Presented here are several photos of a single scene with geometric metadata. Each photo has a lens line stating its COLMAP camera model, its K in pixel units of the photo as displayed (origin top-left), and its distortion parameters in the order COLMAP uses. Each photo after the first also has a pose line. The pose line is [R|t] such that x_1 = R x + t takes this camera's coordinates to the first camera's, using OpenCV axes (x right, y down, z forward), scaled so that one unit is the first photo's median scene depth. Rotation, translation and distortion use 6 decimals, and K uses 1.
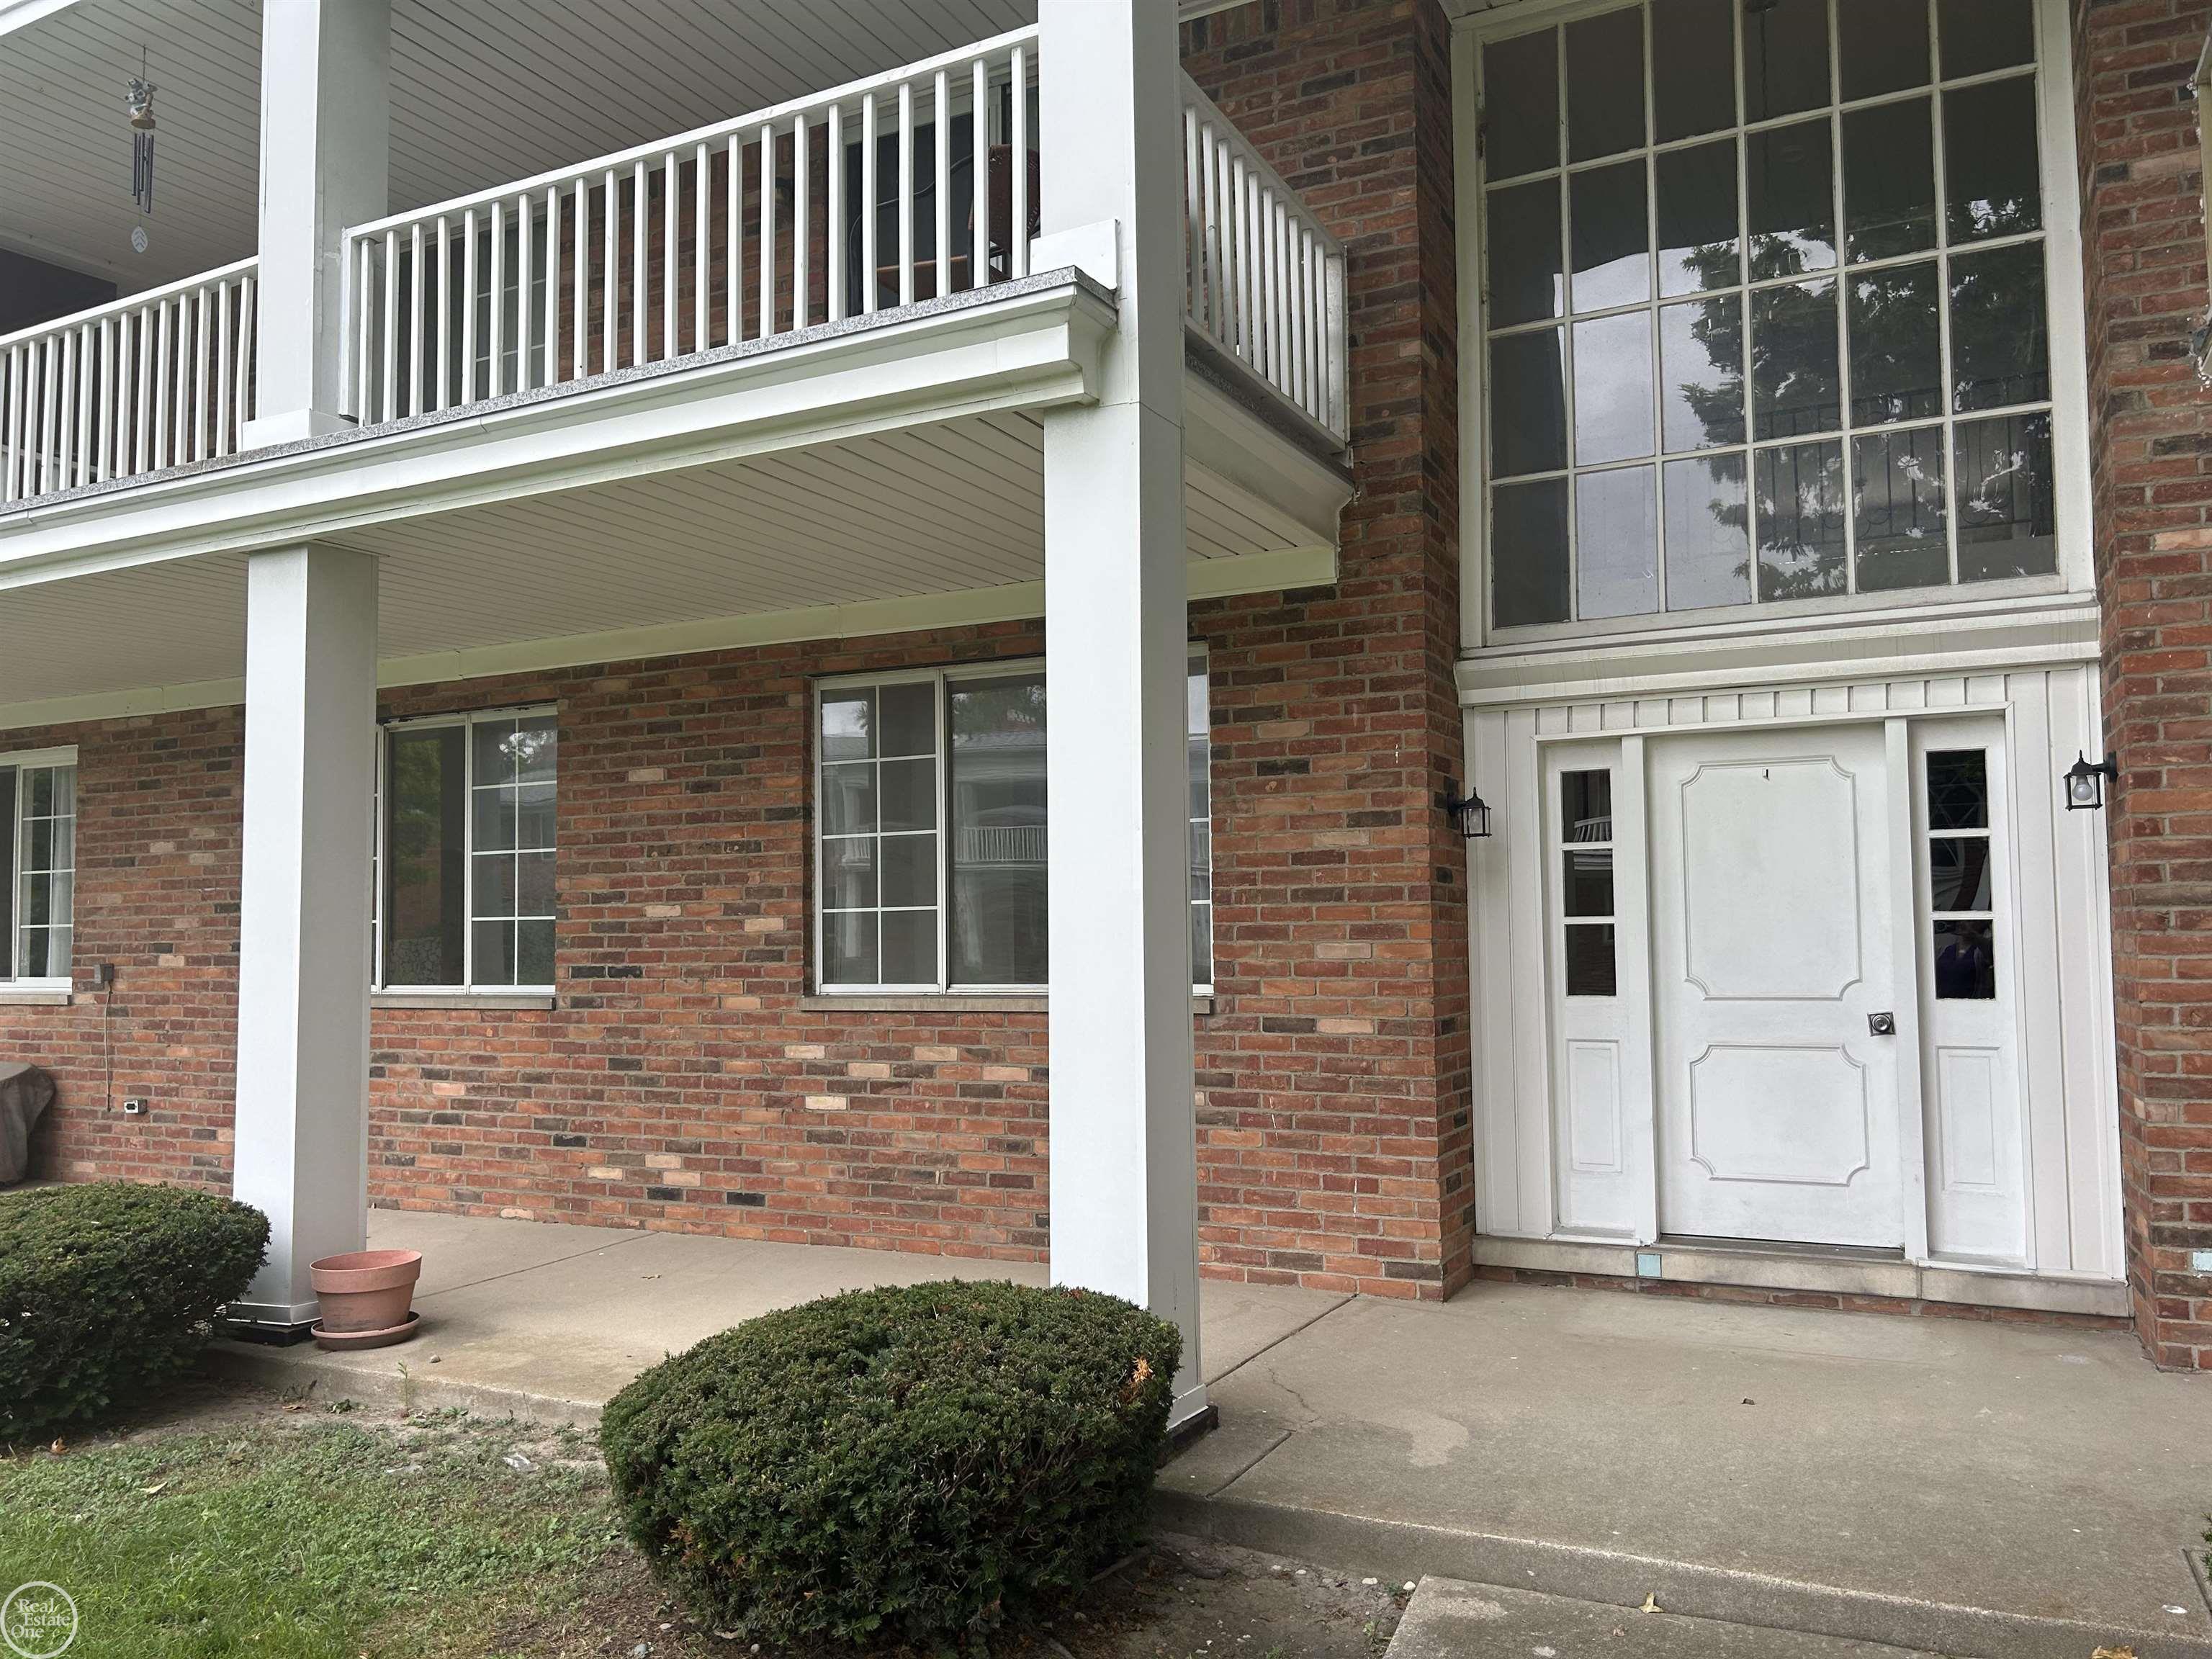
lens RADIAL K [[1654.7, 0, 1104.8], [0, 1654.7, 844.0], [0, 0, 1]] dist [0.025613, -0.032422]
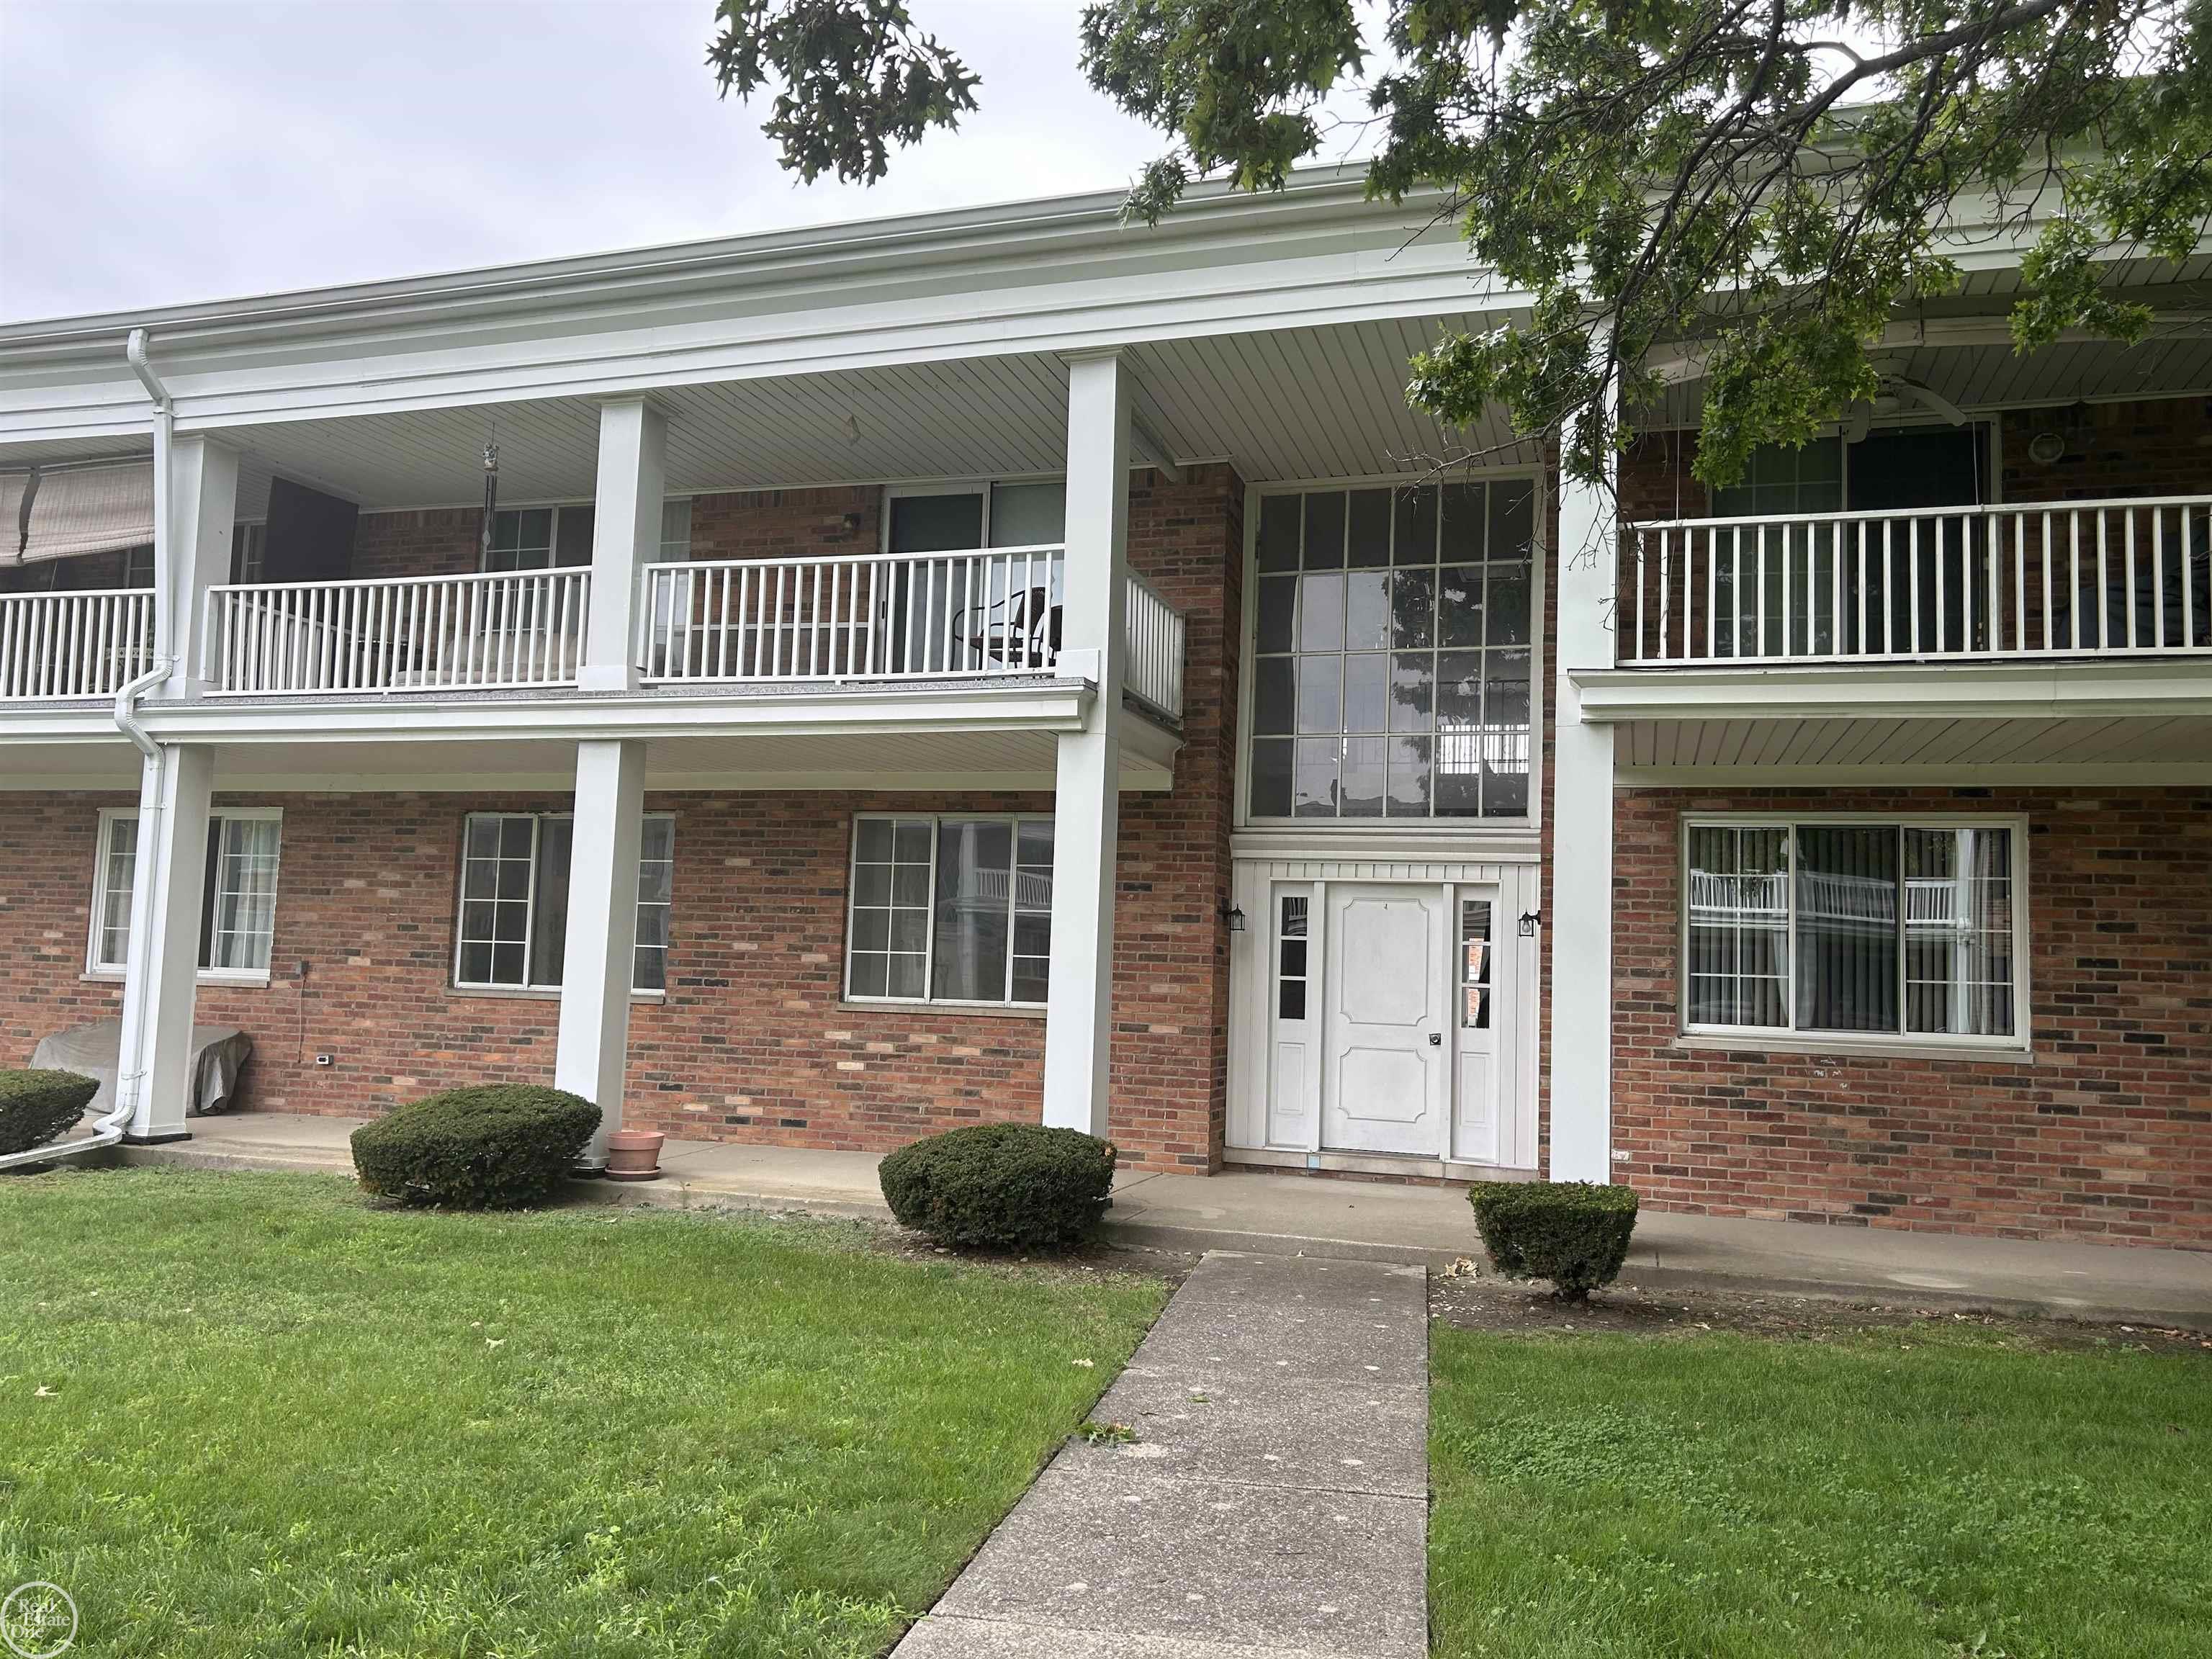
lens RADIAL K [[1654.7, 0, 1103.0], [0, 1654.7, 825.0], [0, 0, 1]] dist [0.025613, -0.032422]
pose [[0.985150, 0.061187, 0.160421, -0.226581], [-0.055498, 0.997669, -0.039712, -0.040262], [-0.162477, 0.030220, 0.986249, -0.802765]]
